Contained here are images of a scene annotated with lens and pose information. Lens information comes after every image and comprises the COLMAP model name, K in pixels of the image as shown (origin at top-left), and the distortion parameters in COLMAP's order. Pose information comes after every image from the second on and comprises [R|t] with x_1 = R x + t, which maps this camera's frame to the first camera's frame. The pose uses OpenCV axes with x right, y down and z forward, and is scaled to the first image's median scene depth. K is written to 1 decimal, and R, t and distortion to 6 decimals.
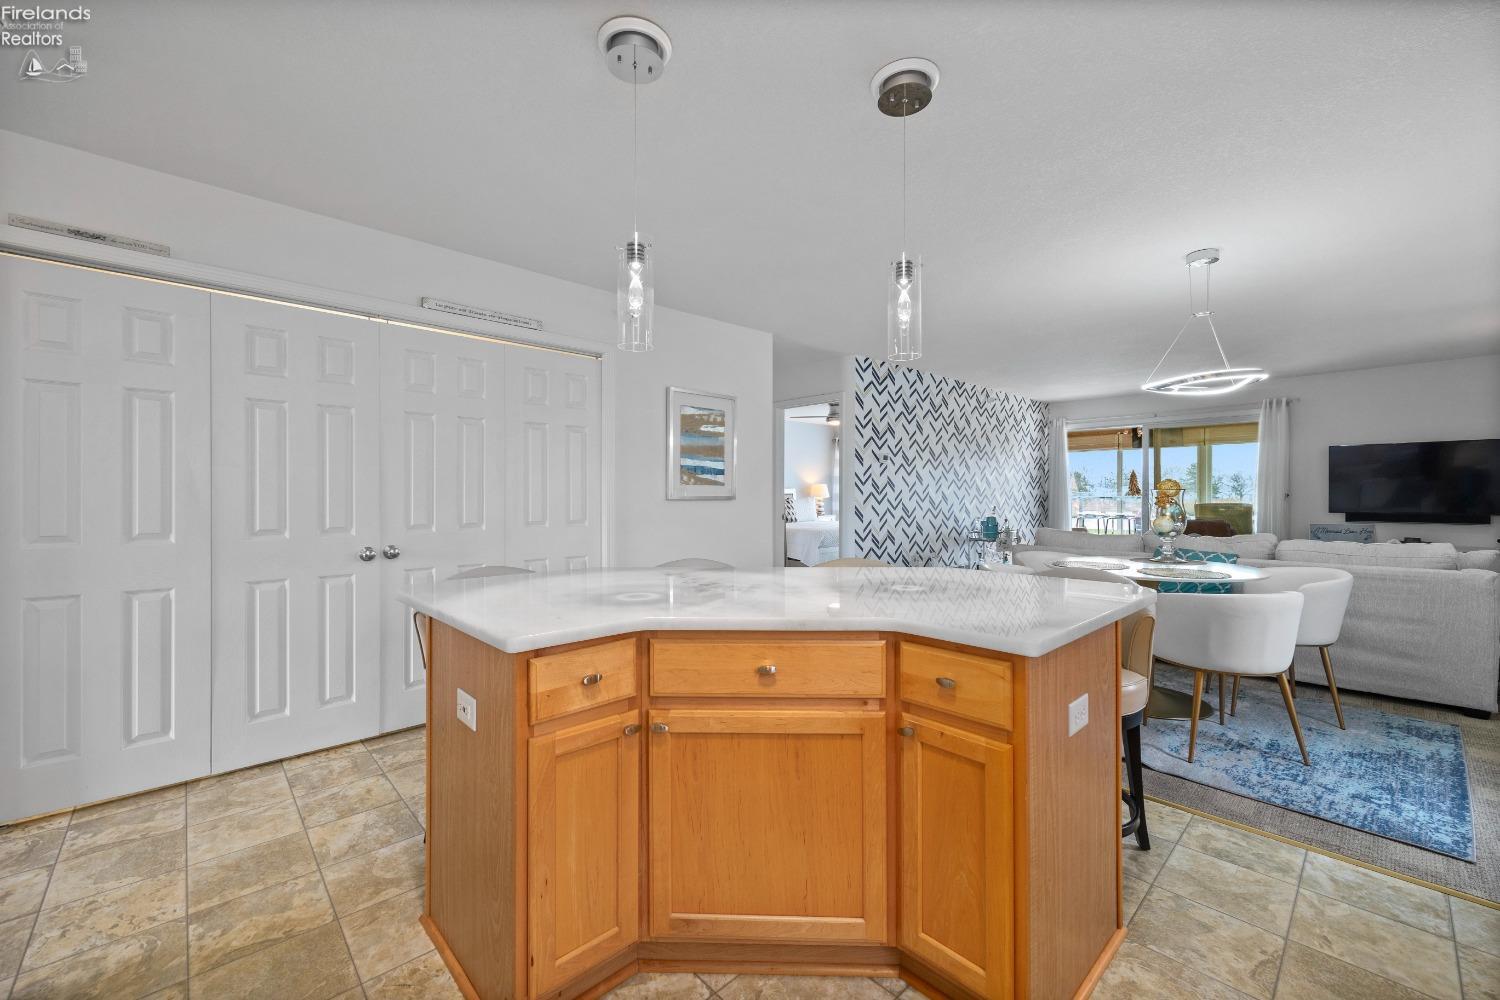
lens RADIAL K [[602.2, 0, 767.1], [0, 602.2, 495.9], [0, 0, 1]] dist [0.031450, -0.005613]
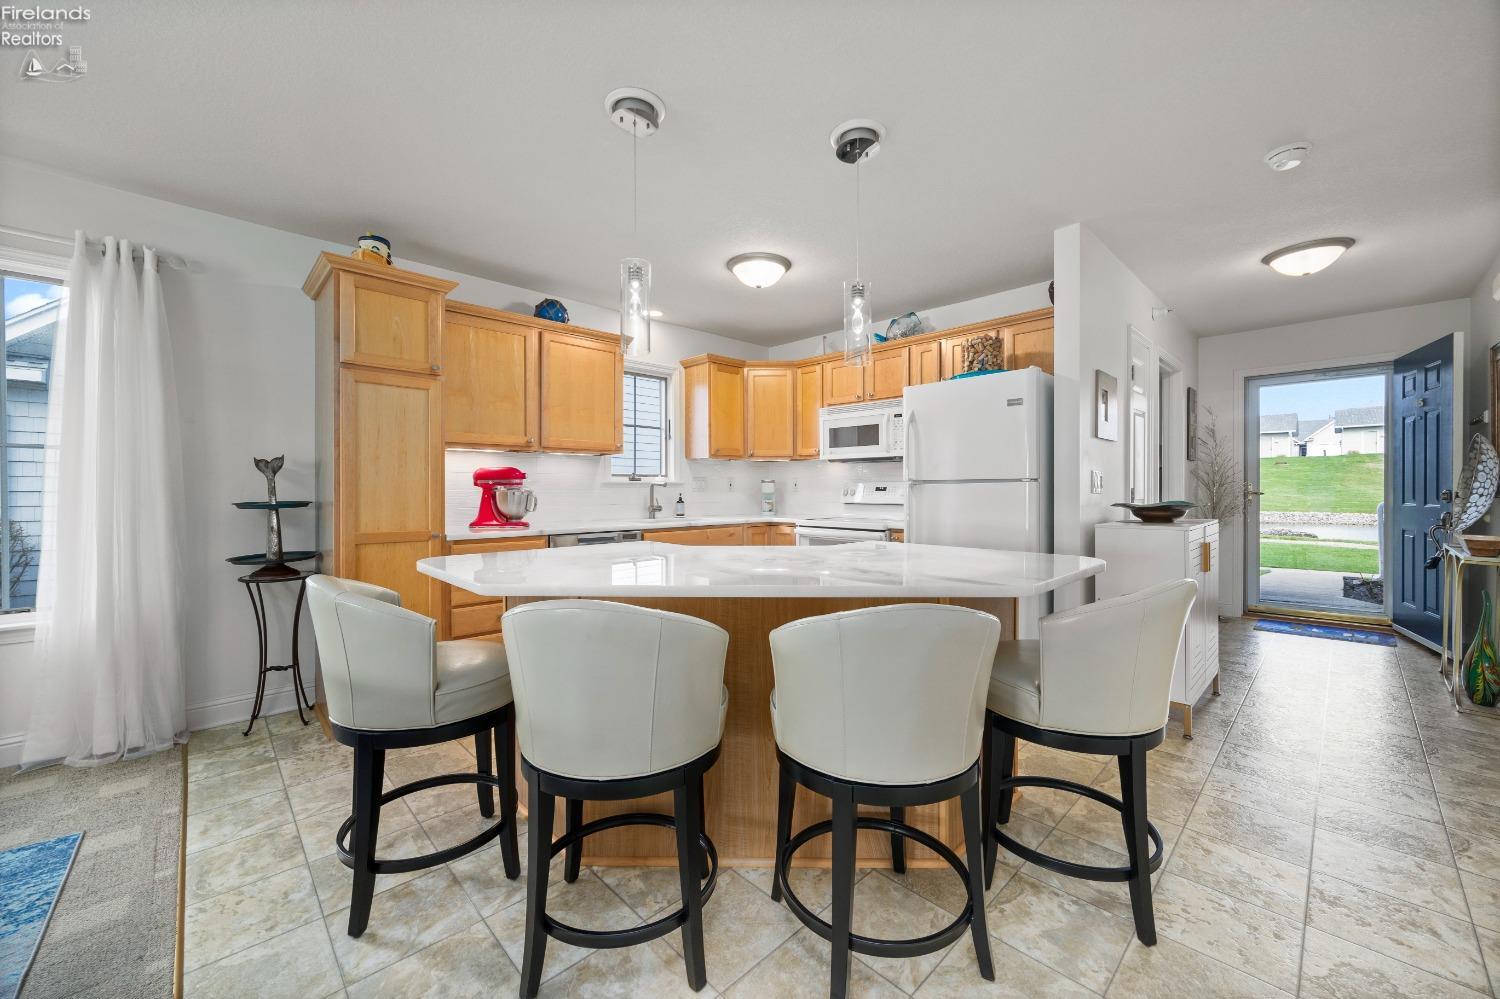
lens RADIAL K [[579.1, 0, 752.0], [0, 579.1, 494.9], [0, 0, 1]] dist [-0.003466, -0.000662]
pose [[-0.999947, 0.006233, 0.008233, 0.000647], [0.006329, 0.999912, 0.011676, 0.006497], [-0.008160, 0.011727, -0.999898, 0.663461]]
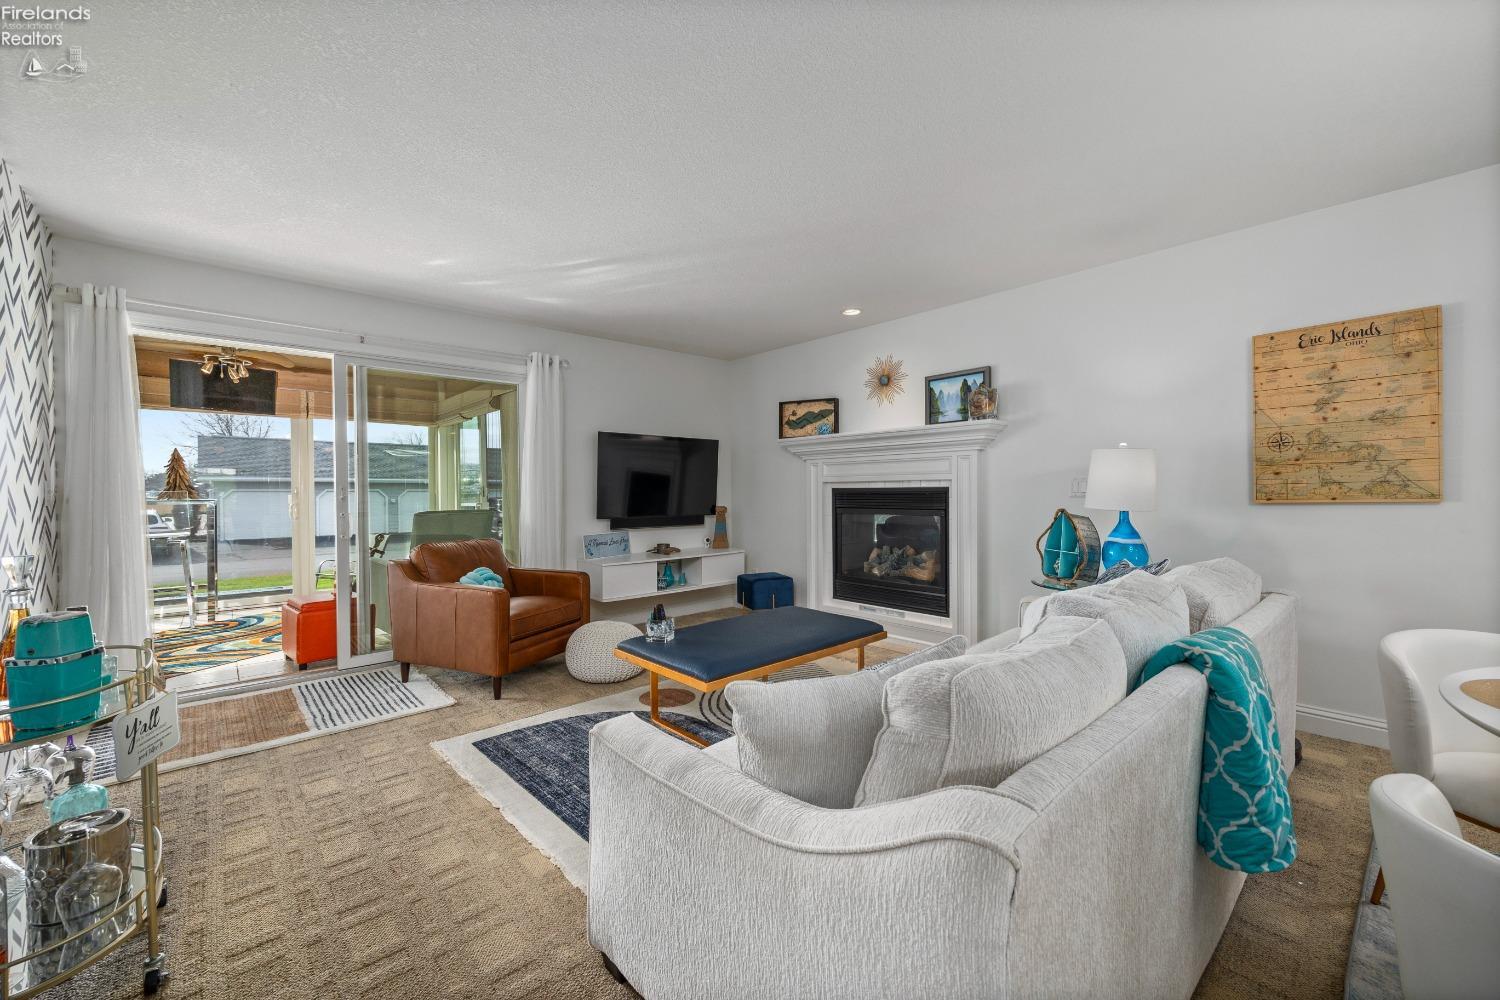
lens RADIAL K [[589.5, 0, 752.7], [0, 589.5, 496.9], [0, 0, 1]] dist [0.002165, -0.000087]
pose [[0.044547, -0.003871, 0.999000, 0.219040], [0.010265, 0.999941, 0.003417, -0.001426], [-0.998955, 0.010102, 0.044584, 0.886808]]
